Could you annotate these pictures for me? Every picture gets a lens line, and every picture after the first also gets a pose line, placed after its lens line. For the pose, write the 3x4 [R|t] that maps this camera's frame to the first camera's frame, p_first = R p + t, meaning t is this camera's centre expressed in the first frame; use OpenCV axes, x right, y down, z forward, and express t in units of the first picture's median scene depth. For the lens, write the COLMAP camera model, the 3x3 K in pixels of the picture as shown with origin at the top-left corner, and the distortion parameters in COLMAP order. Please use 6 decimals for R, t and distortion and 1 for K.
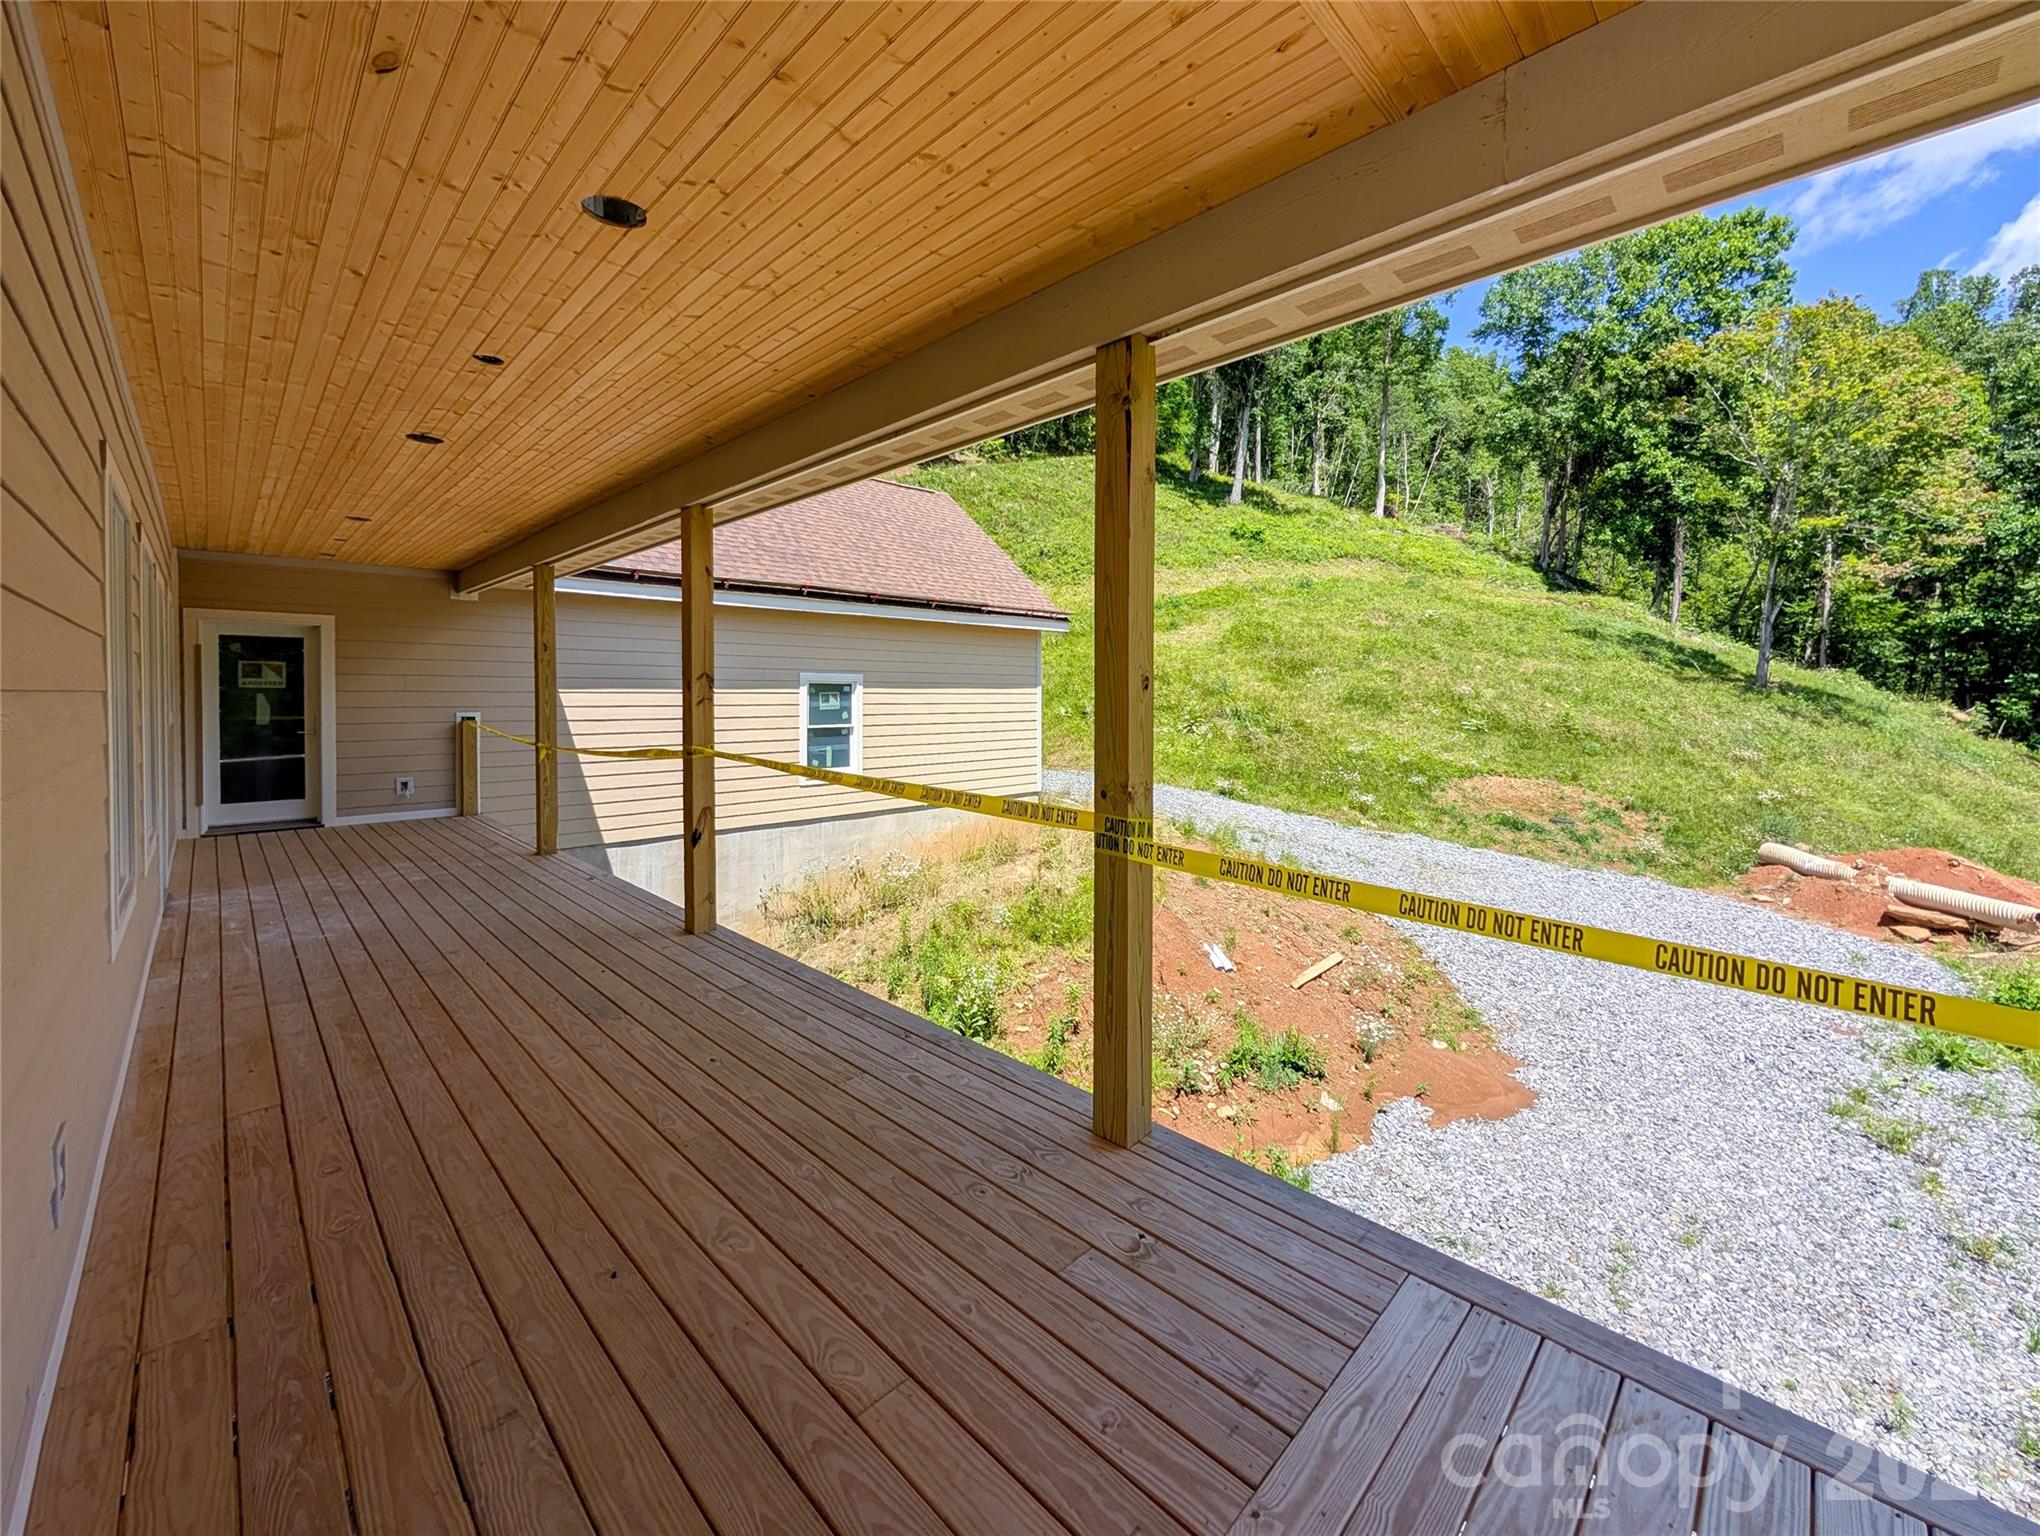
lens RADIAL K [[805.4, 0, 1018.5], [0, 805.4, 701.0], [0, 0, 1]] dist [0.000965, 0.000066]
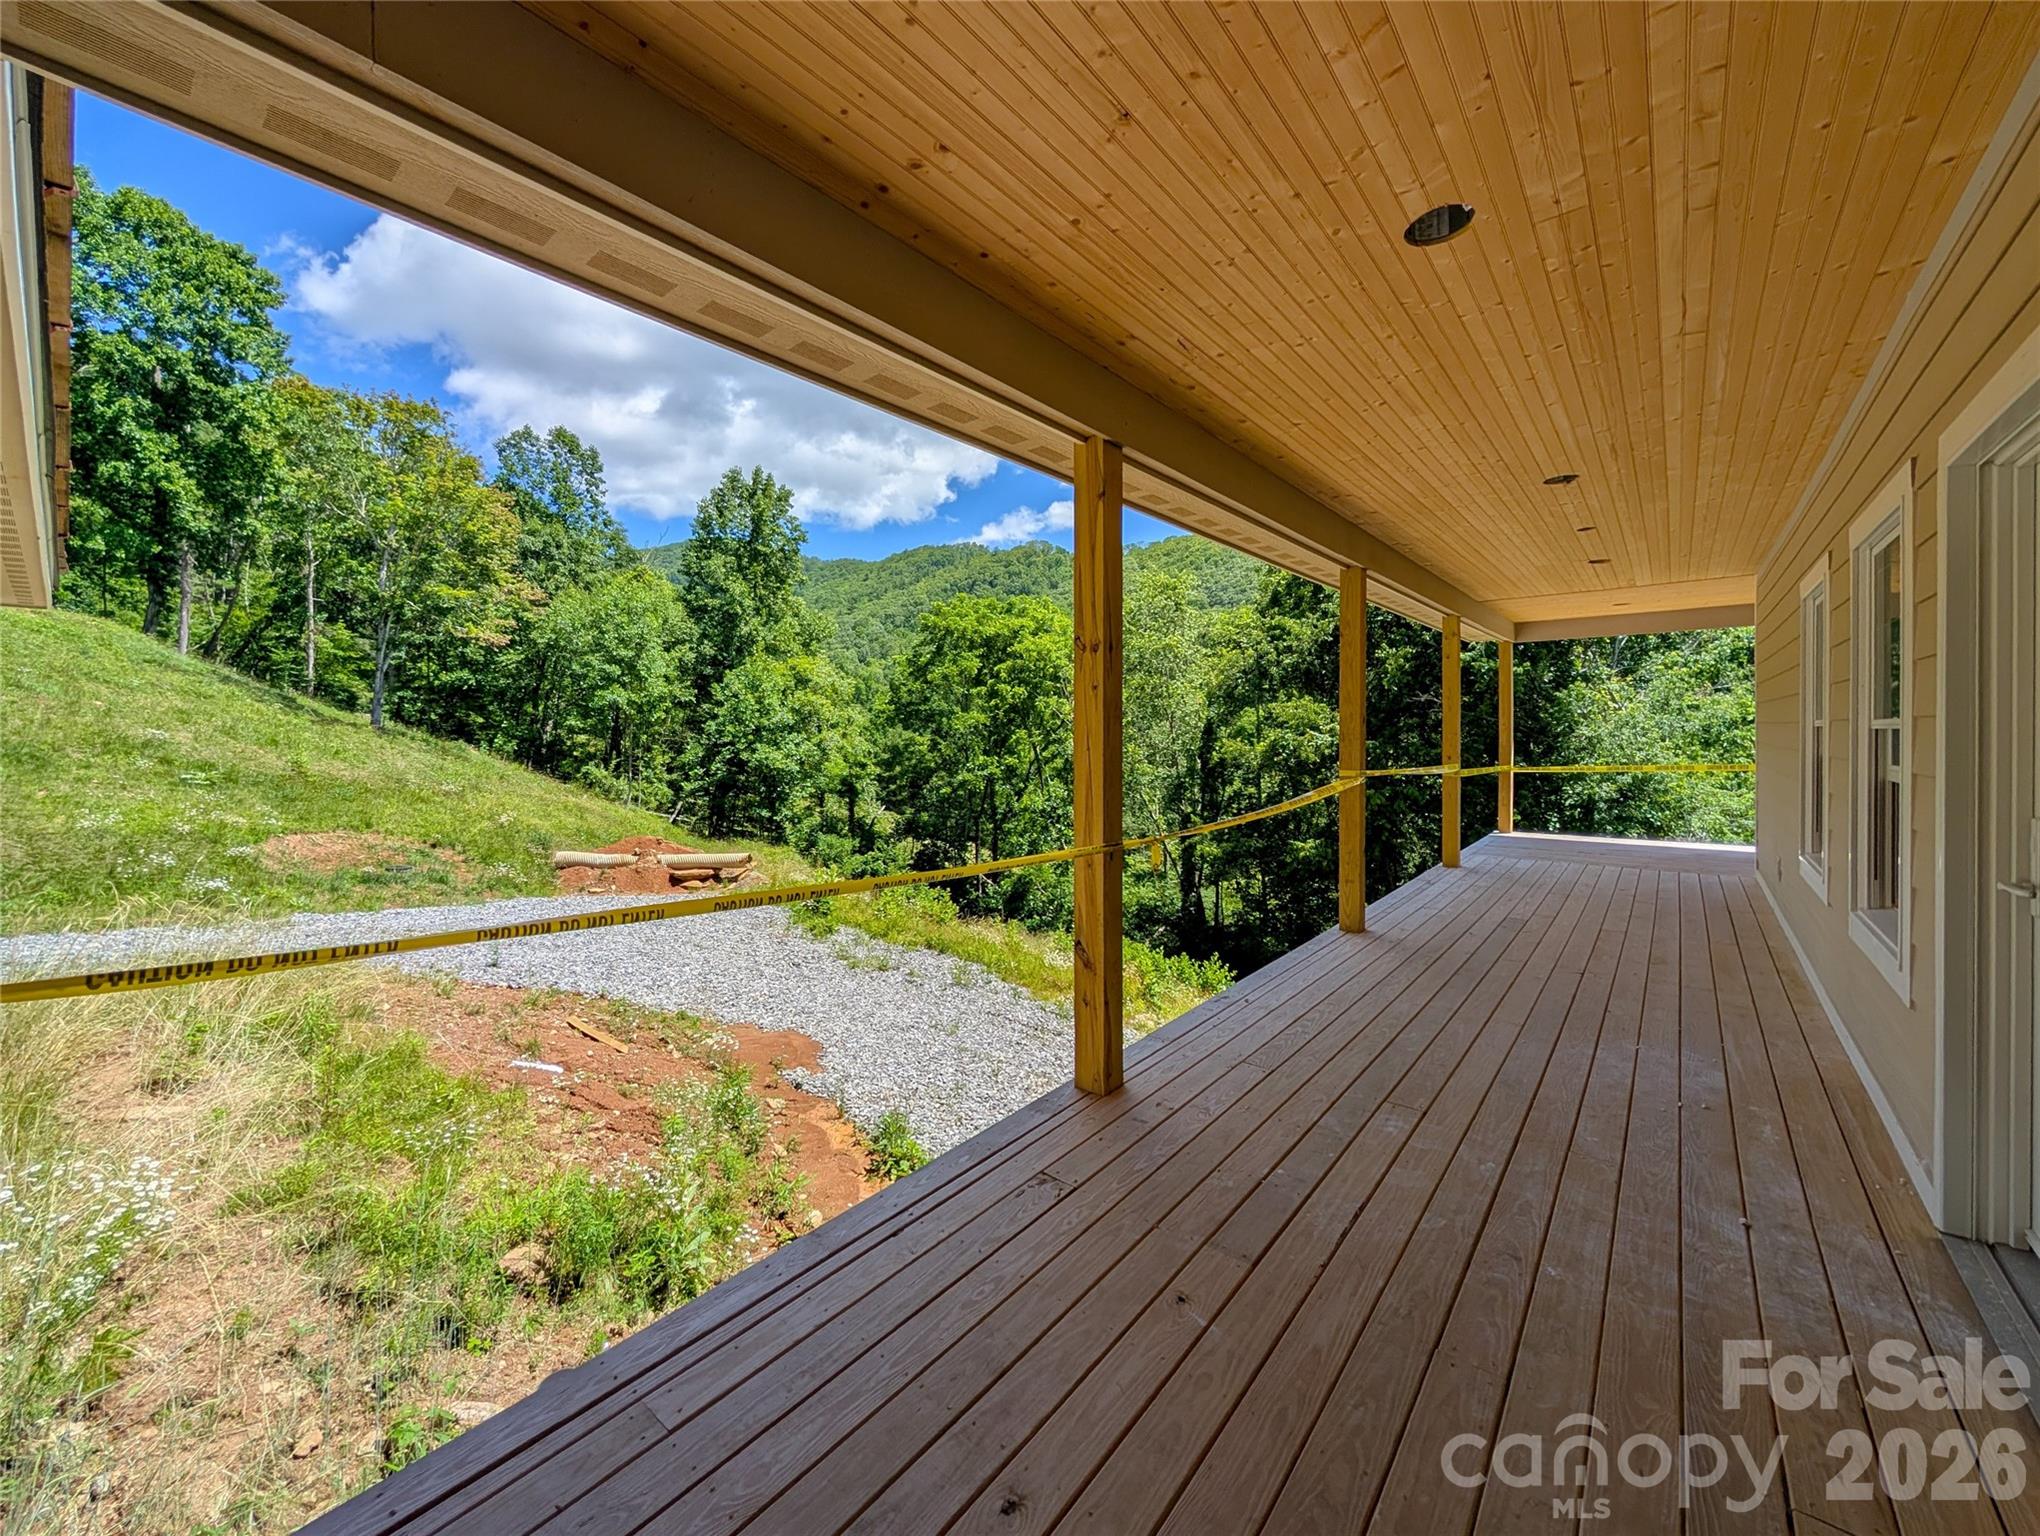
lens RADIAL K [[775.5, 0, 1016.2], [0, 775.5, 747.2], [0, 0, 1]] dist [0.001115, 0.000145]
pose [[-0.083030, -0.022382, 0.996296, -0.204292], [0.018907, 0.999532, 0.024030, -0.003237], [-0.996368, 0.020832, -0.082568, 0.220326]]
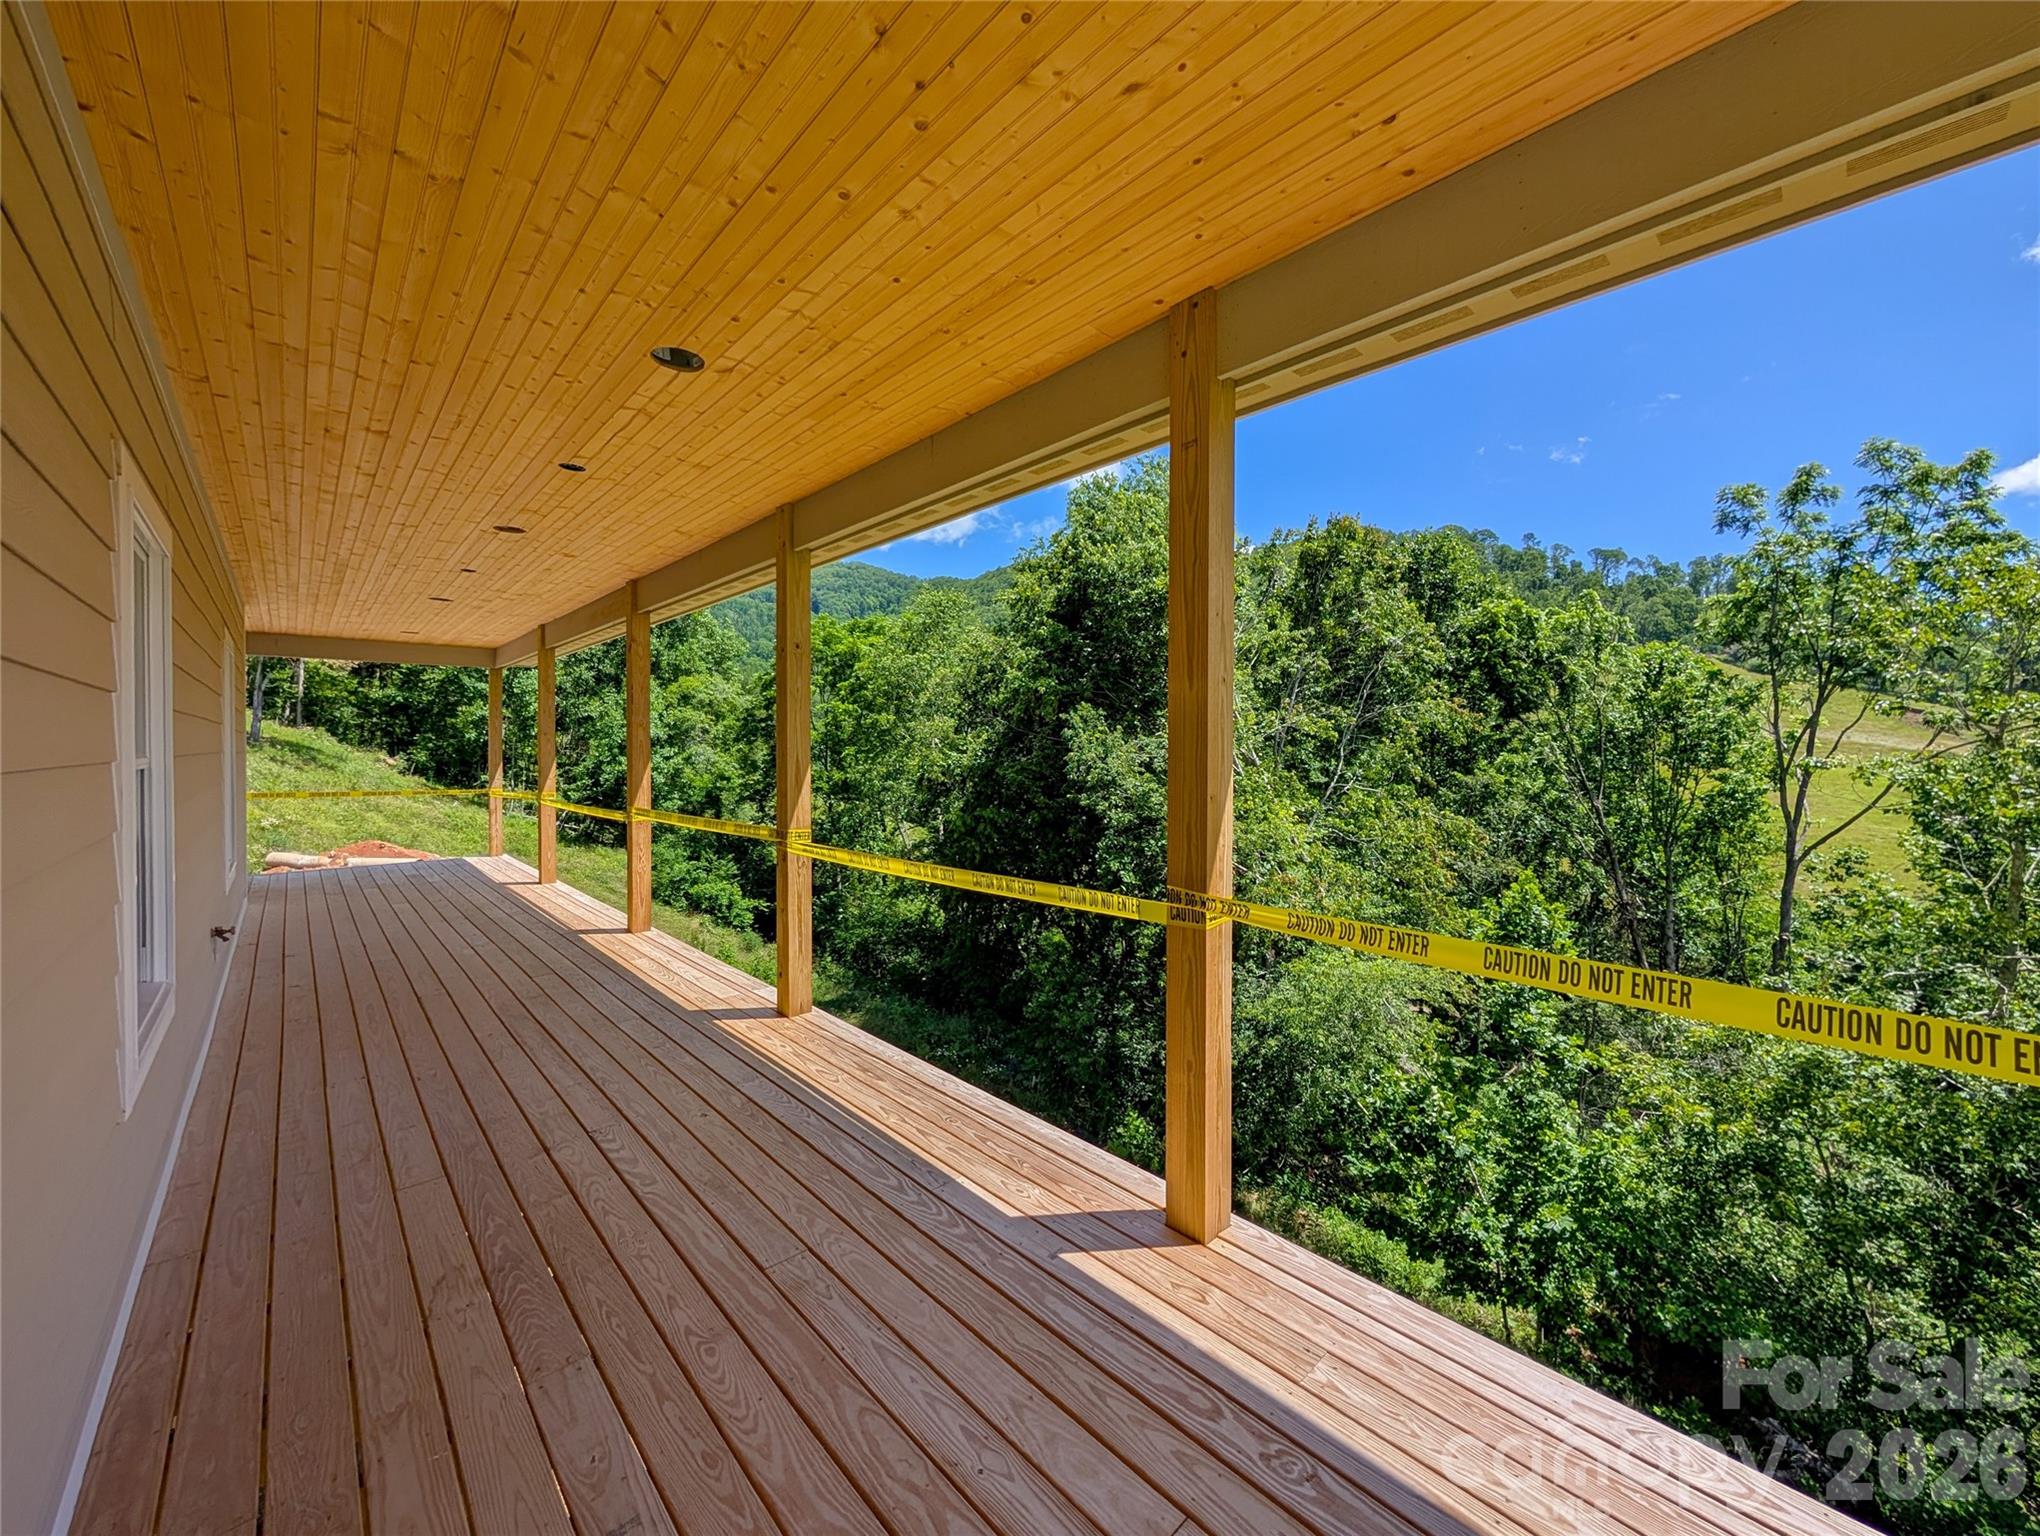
lens RADIAL K [[775.5, 0, 1016.2], [0, 775.5, 747.2], [0, 0, 1]] dist [0.001115, 0.000145]
pose [[0.035872, -0.003277, 0.999351, -0.236014], [0.010509, 0.999941, 0.002902, 0.000332], [-0.999301, 0.010398, 0.035905, -0.218286]]
